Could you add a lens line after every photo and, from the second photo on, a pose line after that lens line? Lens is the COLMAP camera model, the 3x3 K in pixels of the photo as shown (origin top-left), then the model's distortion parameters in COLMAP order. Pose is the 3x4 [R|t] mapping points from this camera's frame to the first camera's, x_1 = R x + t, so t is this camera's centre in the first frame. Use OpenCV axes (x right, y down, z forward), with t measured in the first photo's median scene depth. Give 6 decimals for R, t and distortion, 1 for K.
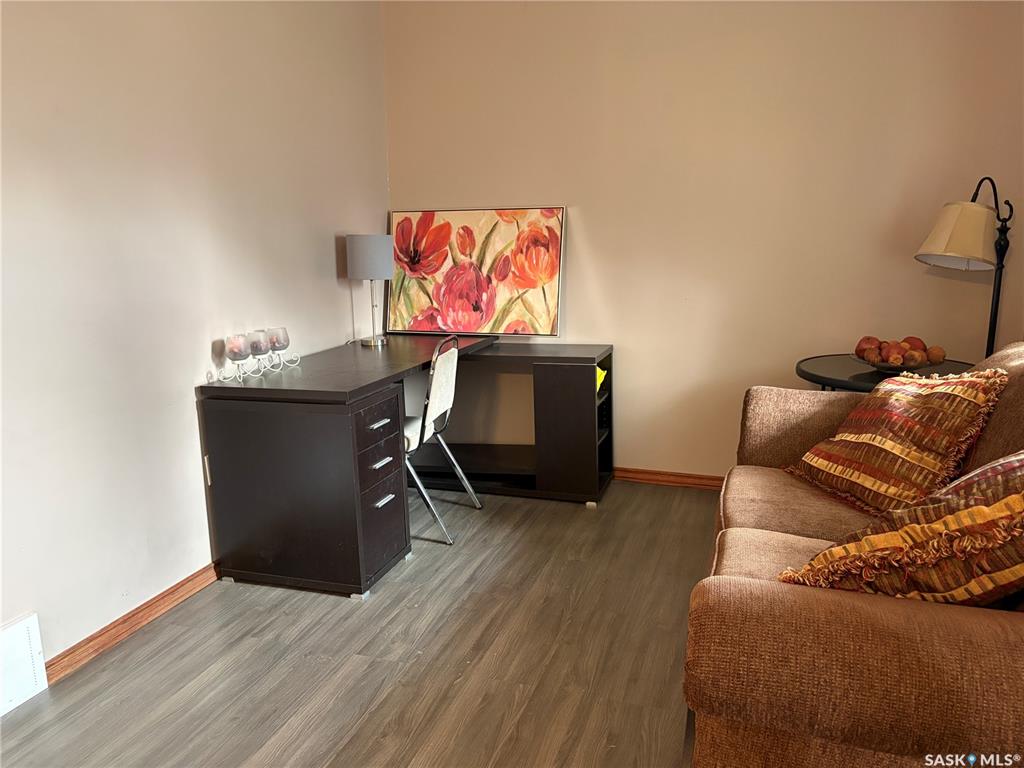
lens RADIAL K [[772.2, 0, 507.2], [0, 772.2, 394.6], [0, 0, 1]] dist [0.060197, -0.063000]
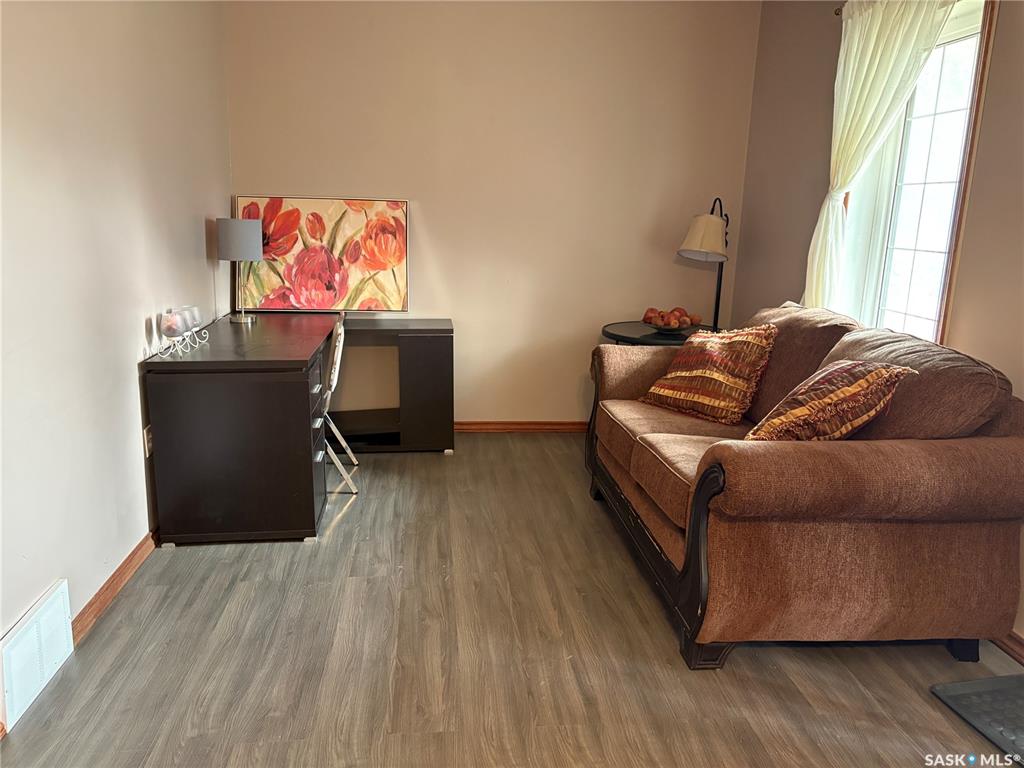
lens RADIAL K [[772.2, 0, 514.3], [0, 772.2, 378.4], [0, 0, 1]] dist [0.060197, -0.063000]
pose [[0.903456, -0.051918, 0.425524, -0.376221], [0.050088, 0.998625, 0.015497, 0.019131], [-0.425744, 0.007313, 0.904814, -0.156654]]
